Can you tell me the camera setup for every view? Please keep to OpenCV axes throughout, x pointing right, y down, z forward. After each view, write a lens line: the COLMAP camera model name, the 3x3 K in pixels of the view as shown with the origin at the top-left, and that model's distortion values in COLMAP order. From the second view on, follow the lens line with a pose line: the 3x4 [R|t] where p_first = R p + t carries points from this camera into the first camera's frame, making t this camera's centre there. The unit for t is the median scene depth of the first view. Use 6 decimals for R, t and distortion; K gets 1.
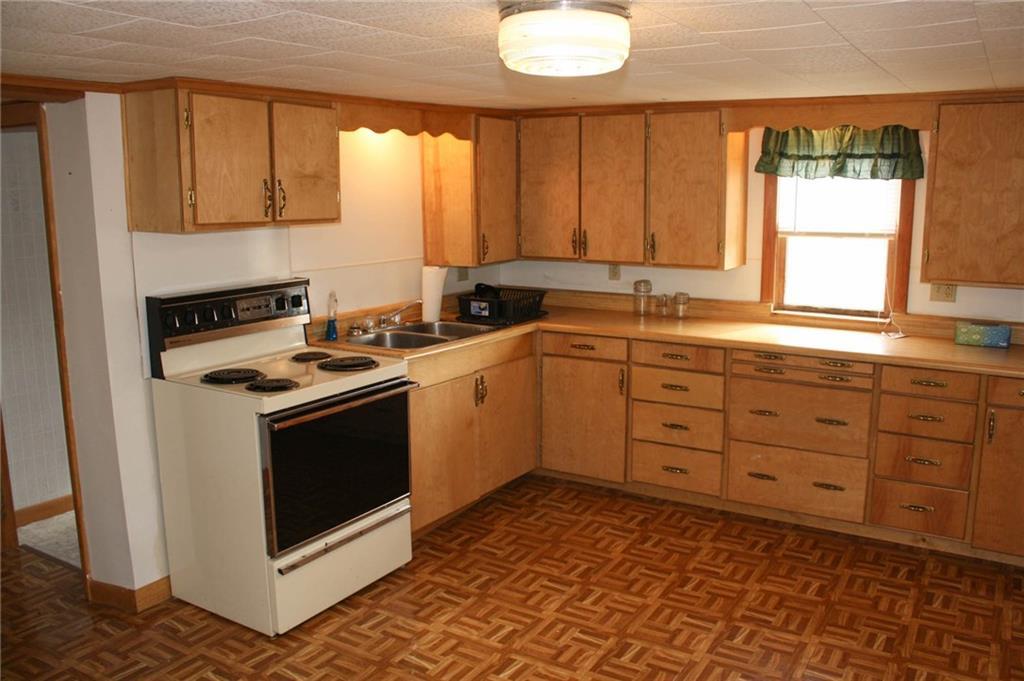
lens RADIAL K [[860.4, 0, 516.6], [0, 860.4, 342.5], [0, 0, 1]] dist [-0.143599, 0.126252]
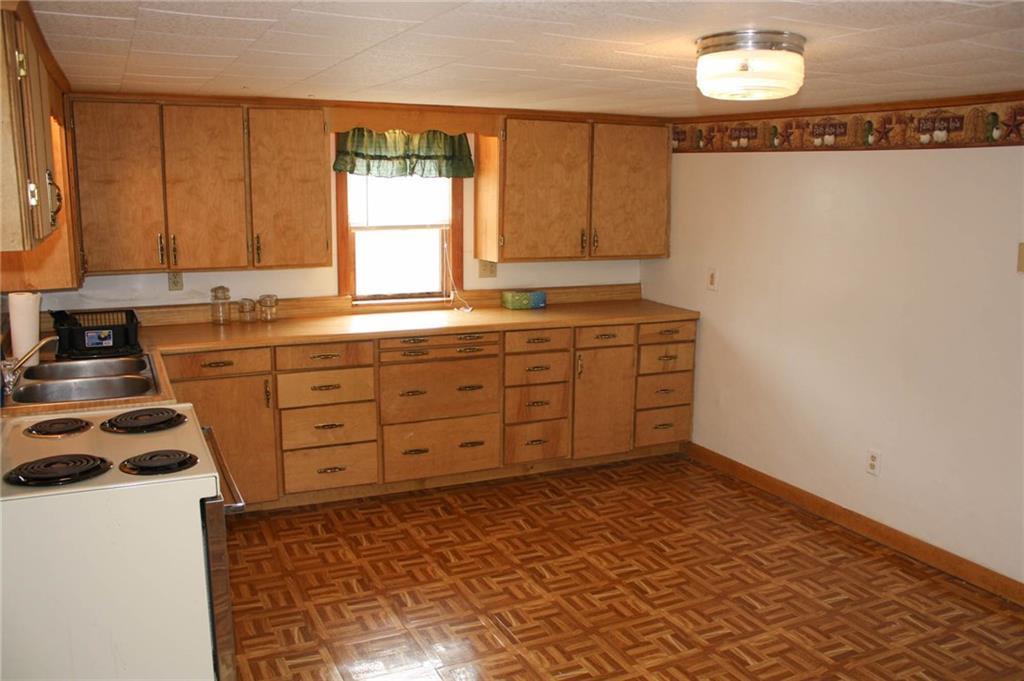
lens RADIAL K [[860.4, 0, 512.3], [0, 860.4, 345.1], [0, 0, 1]] dist [-0.143599, 0.126252]
pose [[0.549377, -0.142454, 0.823342, -0.501757], [0.138806, 0.987228, 0.078191, -0.043238], [-0.823965, 0.071329, 0.562133, 0.260384]]
